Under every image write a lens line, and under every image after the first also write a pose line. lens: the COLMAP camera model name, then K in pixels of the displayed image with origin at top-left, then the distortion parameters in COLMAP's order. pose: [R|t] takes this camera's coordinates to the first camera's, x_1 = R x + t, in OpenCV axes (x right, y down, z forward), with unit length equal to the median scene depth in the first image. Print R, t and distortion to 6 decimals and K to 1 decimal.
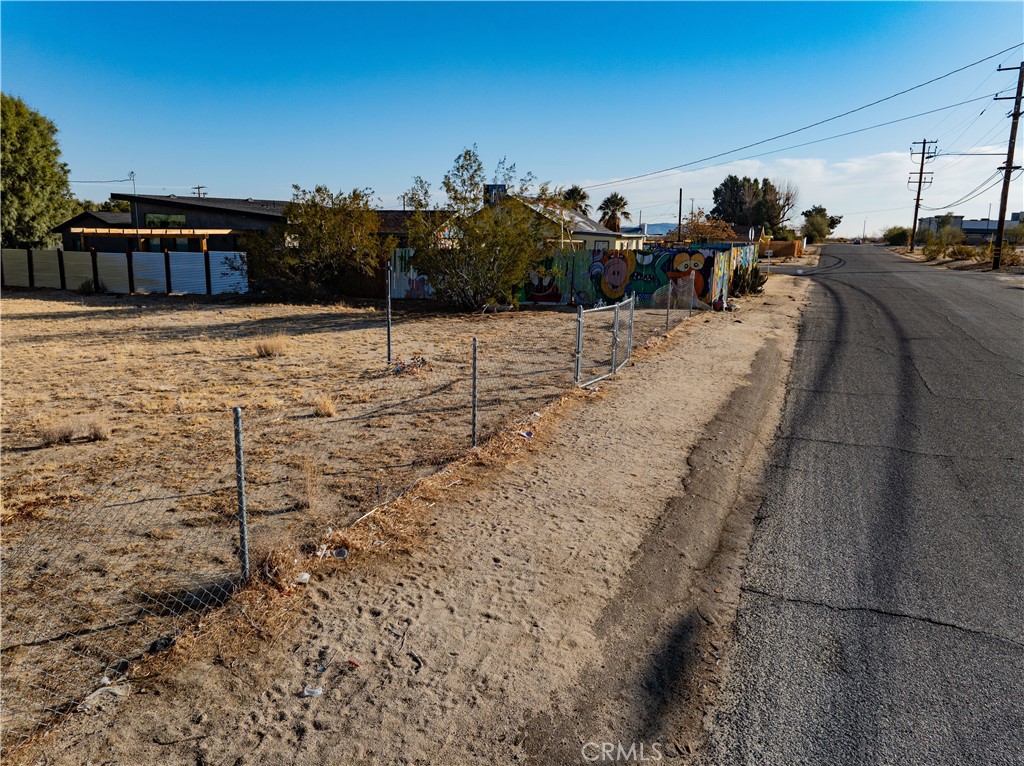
lens RADIAL K [[723.7, 0, 513.5], [0, 723.7, 384.3], [0, 0, 1]] dist [-0.040531, 0.008059]
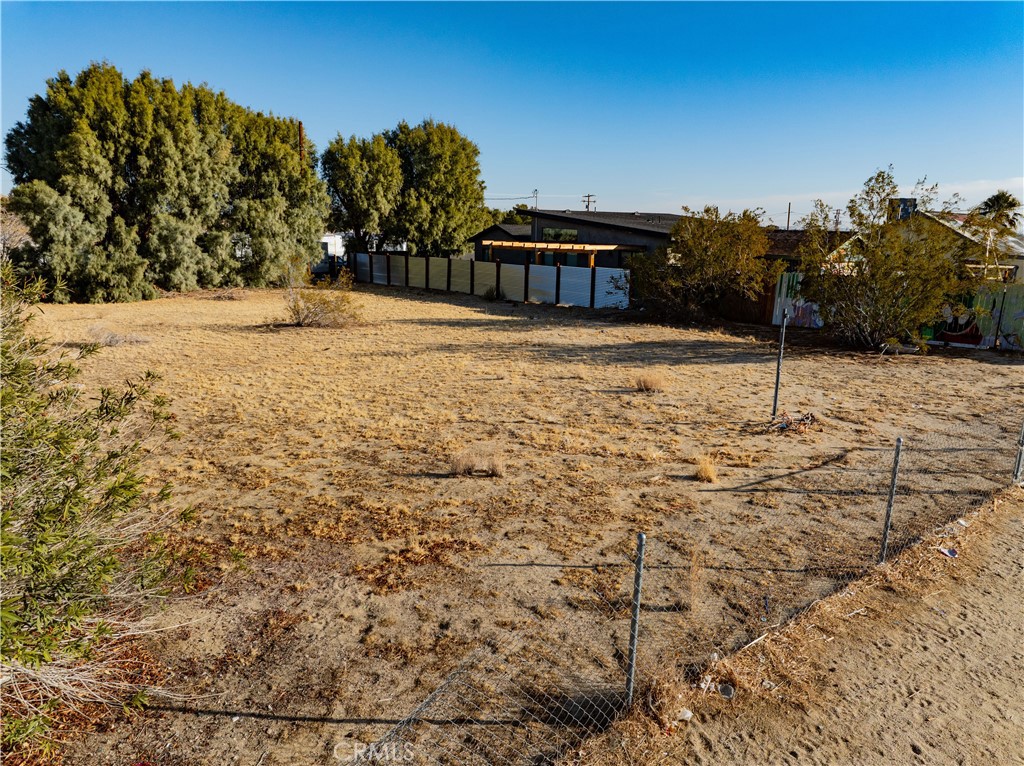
lens RADIAL K [[723.7, 0, 513.5], [0, 723.7, 384.3], [0, 0, 1]] dist [-0.040531, 0.008059]
pose [[0.877406, 0.101974, -0.468786, -0.039807], [-0.104457, 0.994312, 0.020782, -0.061084], [0.468239, 0.030734, 0.883067, 0.028411]]
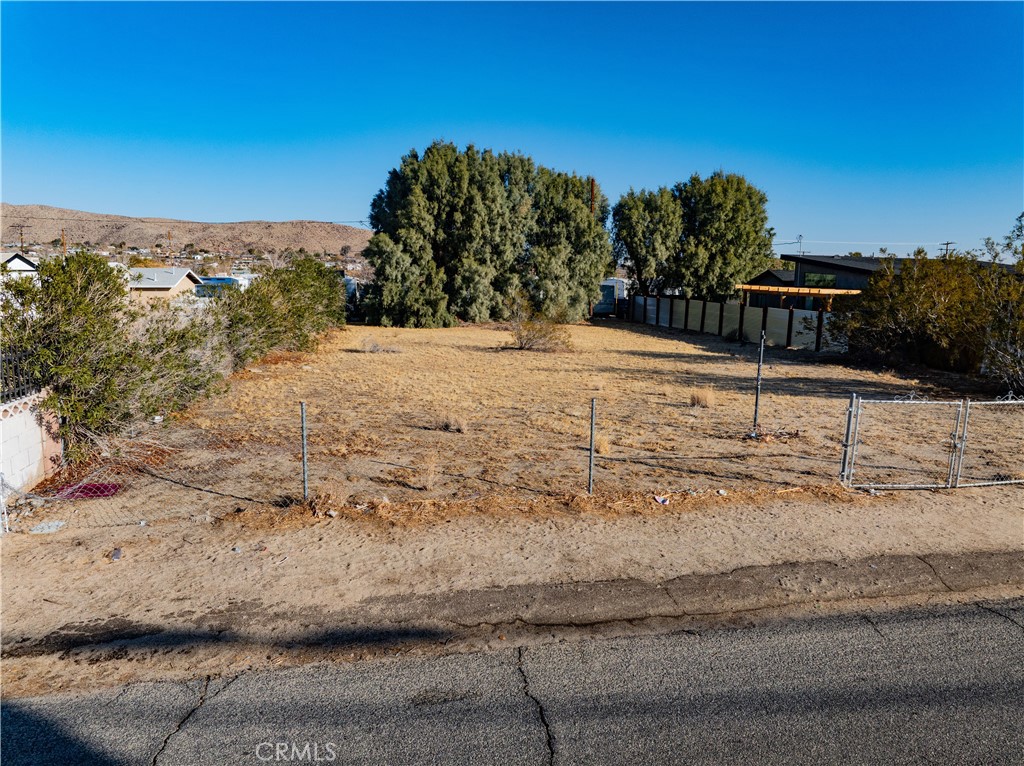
lens RADIAL K [[723.7, 0, 513.5], [0, 723.7, 384.3], [0, 0, 1]] dist [-0.040531, 0.008059]
pose [[0.557967, 0.125842, -0.820266, 0.514506], [-0.185967, 0.982258, 0.024195, -0.056824], [0.808758, 0.139043, 0.571470, 0.143015]]
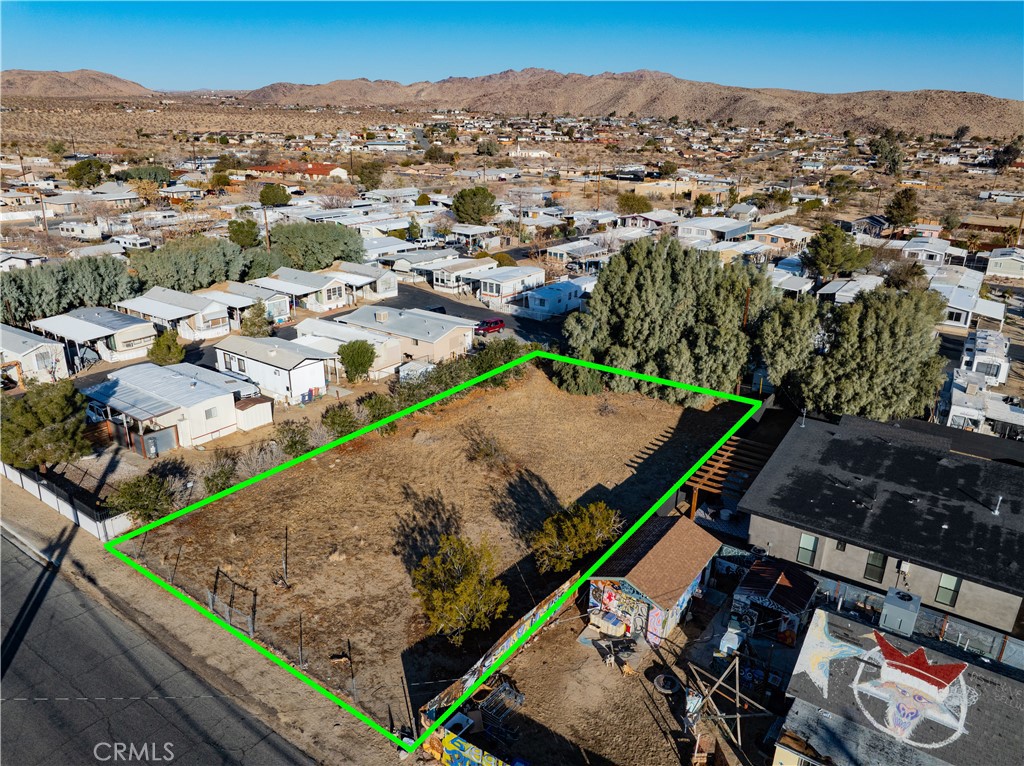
lens RADIAL K [[723.7, 0, 513.5], [0, 723.7, 384.3], [0, 0, 1]] dist [-0.040531, 0.008059]
pose [[-0.201023, 0.320105, -0.925809, 2.306818], [-0.234589, 0.901870, 0.362765, -2.215458], [0.951082, 0.290109, -0.106203, 2.154228]]
